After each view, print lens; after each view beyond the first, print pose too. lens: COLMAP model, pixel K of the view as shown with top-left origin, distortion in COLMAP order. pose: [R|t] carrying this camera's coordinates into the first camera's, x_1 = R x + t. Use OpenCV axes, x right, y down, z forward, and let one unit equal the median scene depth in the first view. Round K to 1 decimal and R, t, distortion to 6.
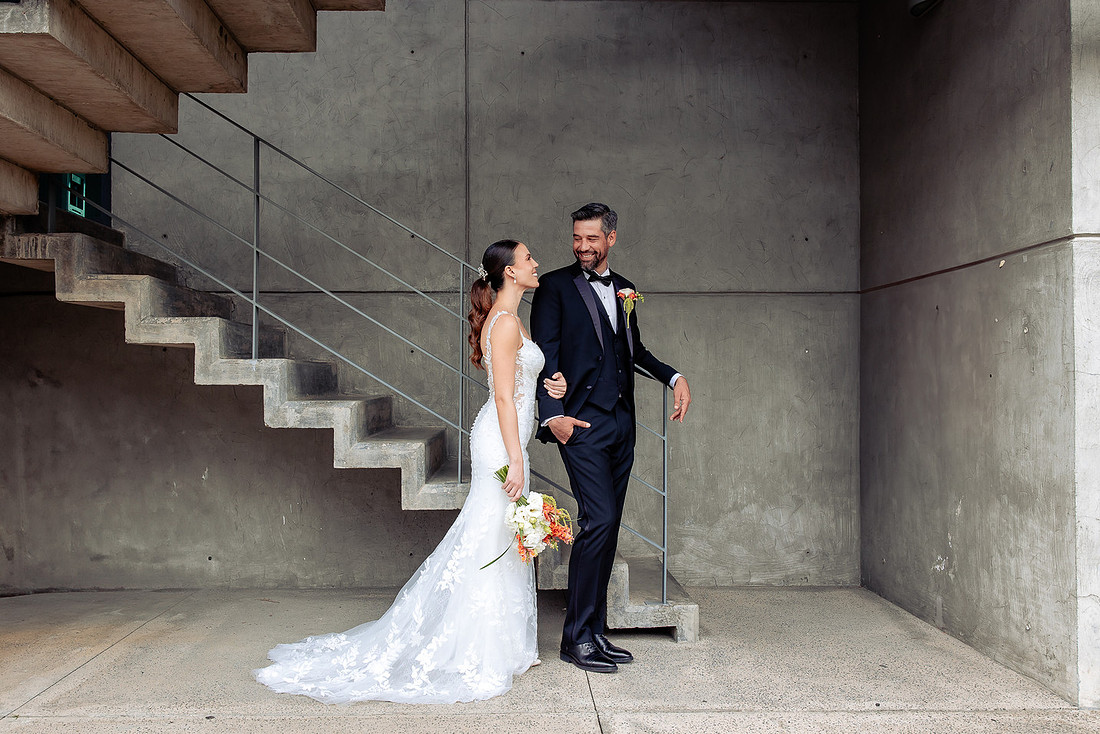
lens RADIAL K [[935.6, 0, 511.0], [0, 935.6, 368.6], [0, 0, 1]] dist [-0.013039, 0.002015]
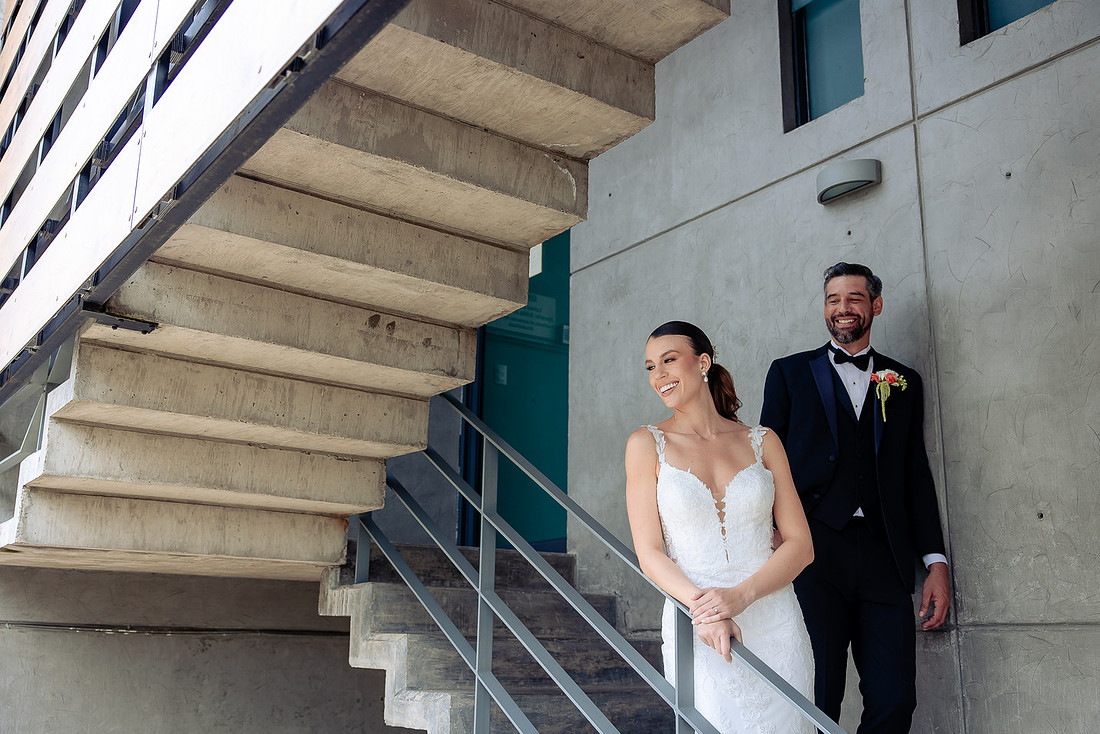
lens RADIAL K [[1095.1, 0, 551.1], [0, 1095.1, 371.9], [0, 0, 1]] dist [0.003007, 0.000000]
pose [[0.571961, -0.199447, -0.795664, 0.349335], [0.002747, 0.970450, -0.241285, -0.071449], [0.820276, 0.135820, 0.555608, 0.440944]]
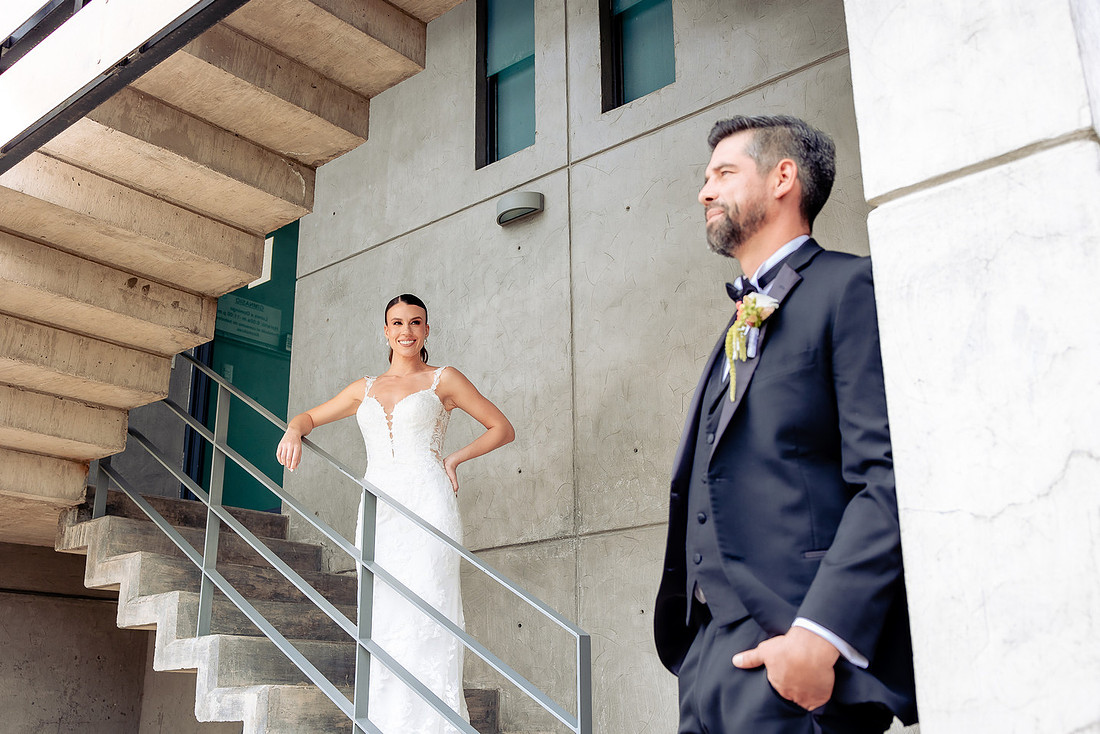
lens RADIAL K [[1124.7, 0, 531.1], [0, 1124.7, 371.4], [0, 0, 1]] dist [0.007607, 0.000000]
pose [[0.744960, -0.212802, -0.632257, 0.499390], [0.020943, 0.954750, -0.296670, 0.053273], [0.666780, 0.207766, 0.715708, 0.332035]]
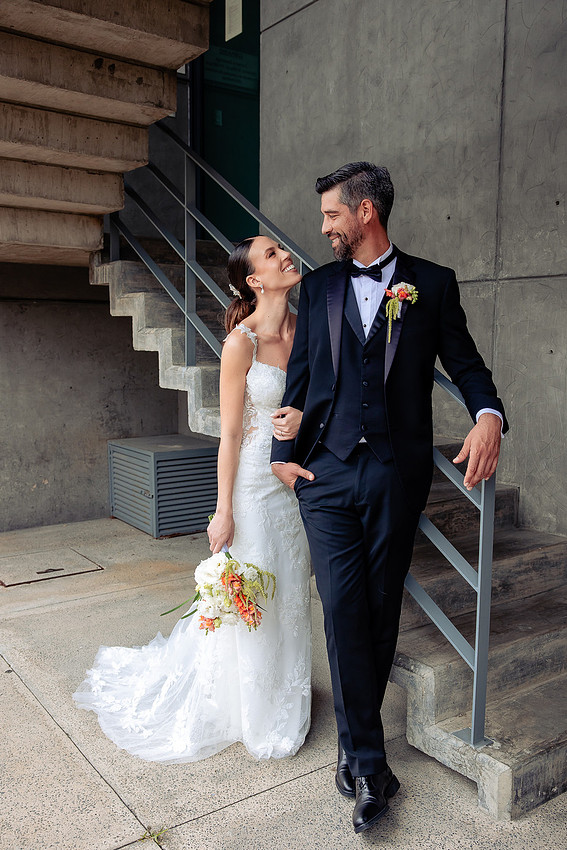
lens RADIAL K [[763.6, 0, 287.1], [0, 763.6, 427.3], [0, 0, 1]] dist [-0.006437, 0.029753]
pose [[0.573135, 0.097969, -0.813583, 0.404398], [0.010887, 0.991830, 0.127102, -0.040323], [0.819388, -0.081704, 0.567386, 0.459124]]
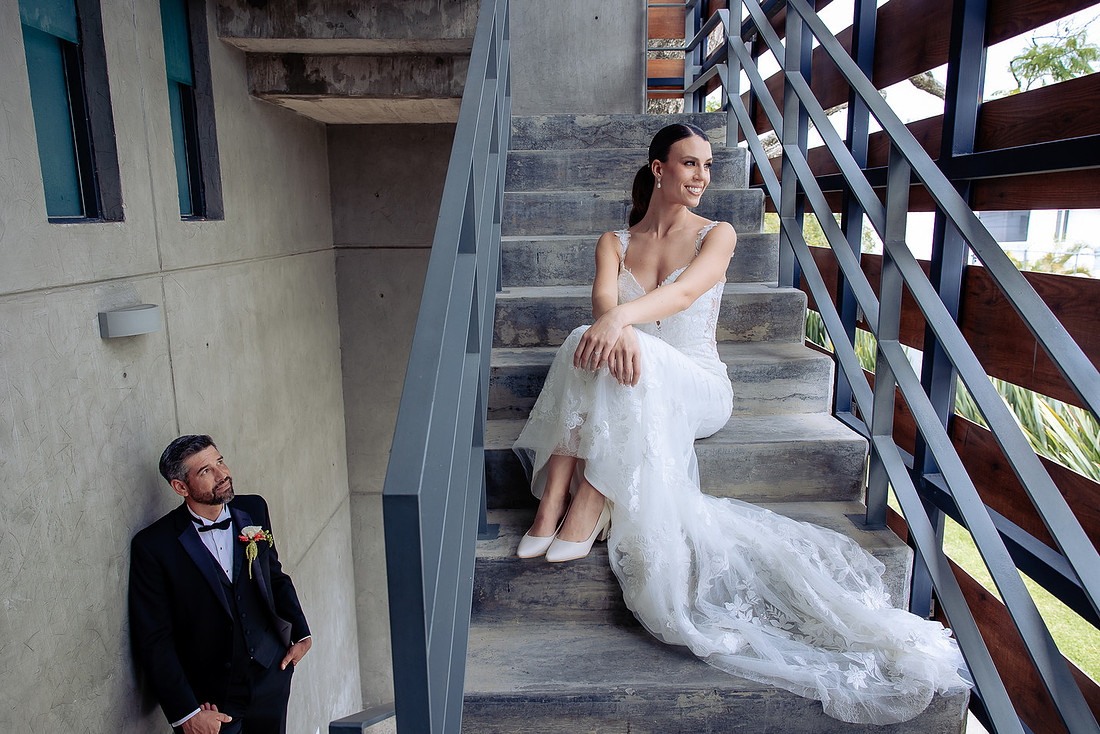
lens RADIAL K [[787.2, 0, 550.3], [0, 787.2, 363.6], [0, 0, 1]] dist [0.003922, 0.002152]
pose [[0.011797, -0.194568, 0.980818, -0.588851], [-0.019093, 0.980664, 0.194767, -0.450062], [-0.999748, -0.021024, 0.007854, 0.733319]]
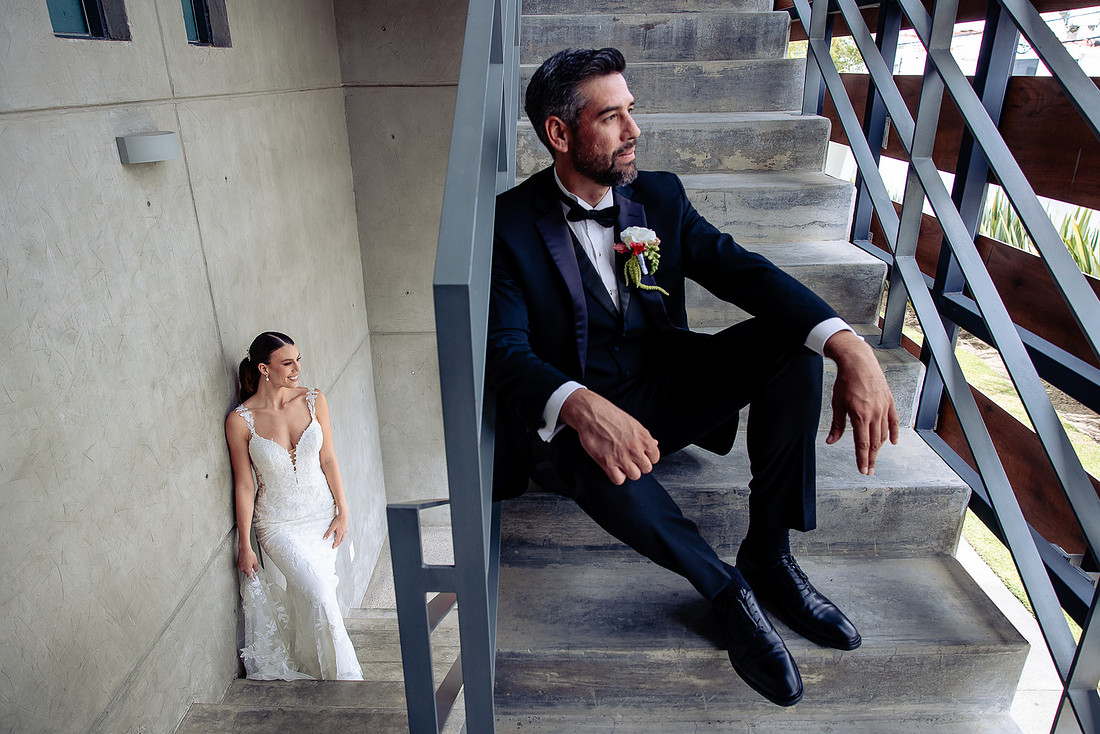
lens RADIAL K [[751.3, 0, 552.8], [0, 751.3, 366.2], [0, 0, 1]] dist [0.002845, 0.000511]
pose [[0.012642, -0.381253, 0.924384, -0.583188], [-0.019159, 0.924196, 0.381437, -0.432467], [-0.999737, -0.022532, 0.004379, 0.744563]]
